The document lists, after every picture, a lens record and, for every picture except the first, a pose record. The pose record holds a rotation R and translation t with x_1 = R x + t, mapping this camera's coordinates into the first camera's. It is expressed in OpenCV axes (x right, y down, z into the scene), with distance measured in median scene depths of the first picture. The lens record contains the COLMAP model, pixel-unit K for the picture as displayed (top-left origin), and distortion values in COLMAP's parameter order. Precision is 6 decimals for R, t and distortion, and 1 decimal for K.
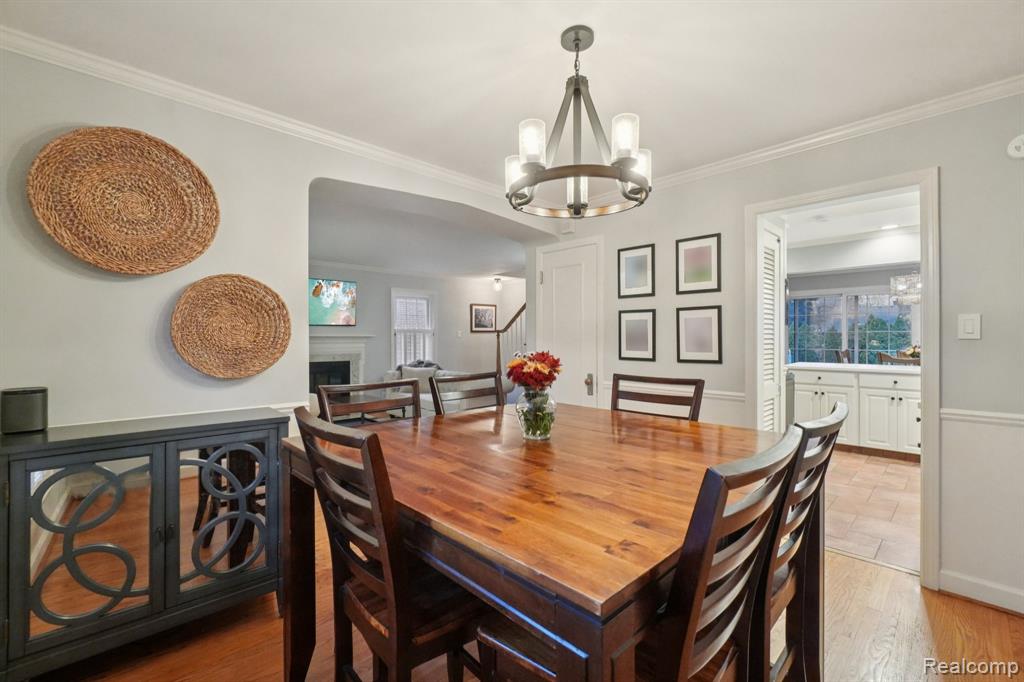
lens RADIAL K [[444.2, 0, 514.3], [0, 444.2, 338.9], [0, 0, 1]] dist [-0.007365, 0.001814]
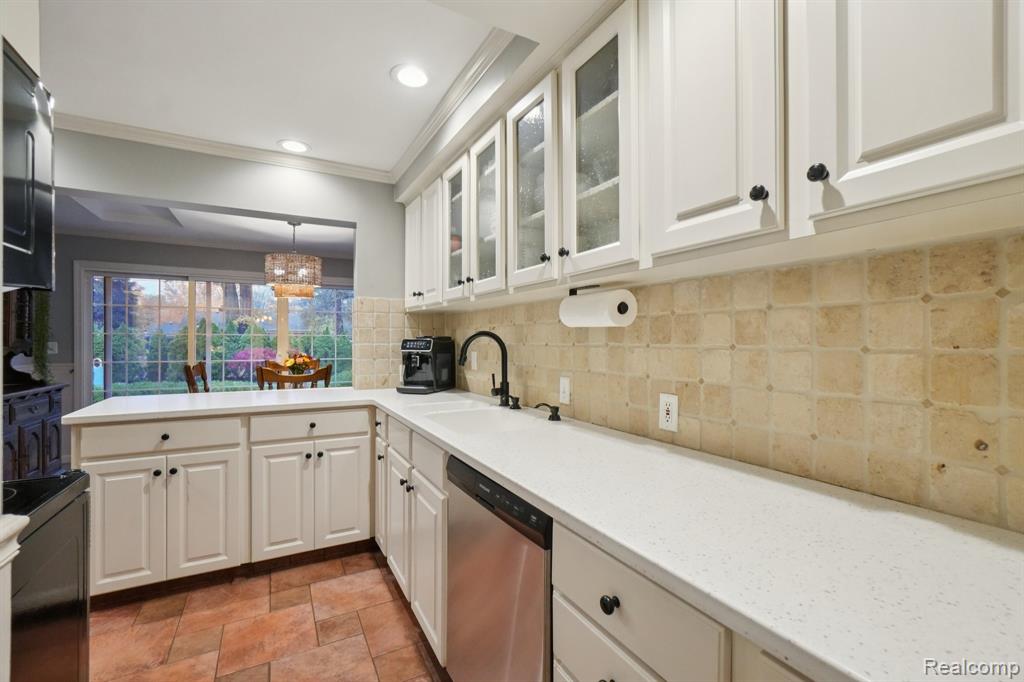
lens RADIAL K [[444.2, 0, 517.5], [0, 444.2, 342.2], [0, 0, 1]] dist [-0.007365, 0.001814]
pose [[0.261592, -0.000879, 0.965178, 0.374057], [0.005409, 0.999985, -0.000555, -0.002684], [-0.965163, 0.005366, 0.261593, 0.572840]]
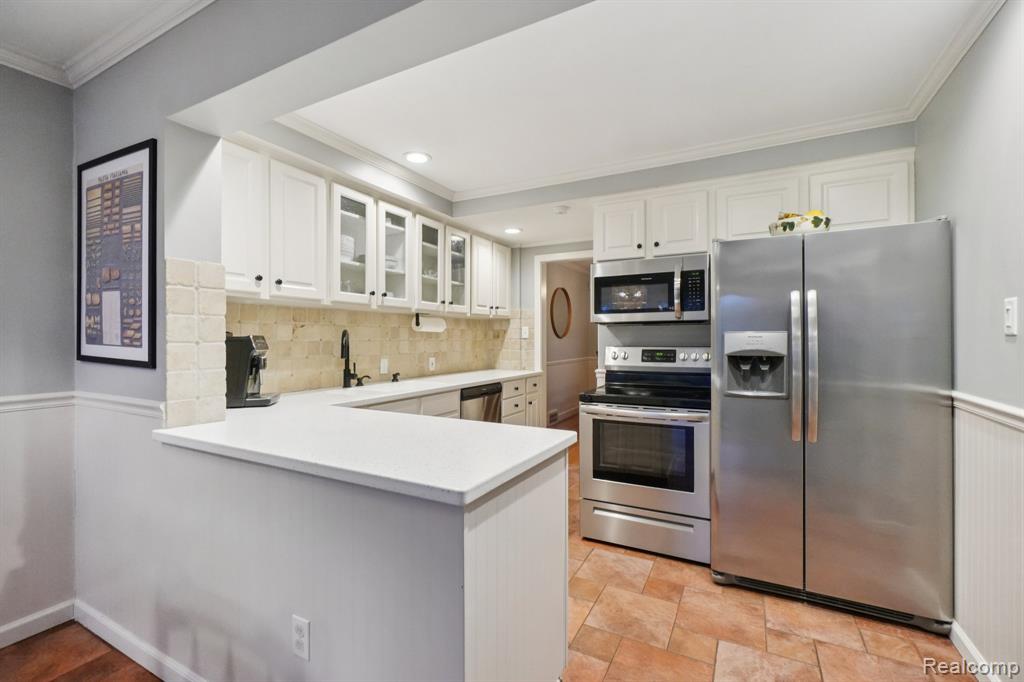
lens RADIAL K [[444.2, 0, 517.0], [0, 444.2, 338.2], [0, 0, 1]] dist [-0.007365, 0.001814]
pose [[-0.949944, 0.001347, -0.312417, 1.235844], [-0.000293, 0.999986, 0.005201, -0.010546], [0.312420, 0.005032, -0.949931, 2.203781]]
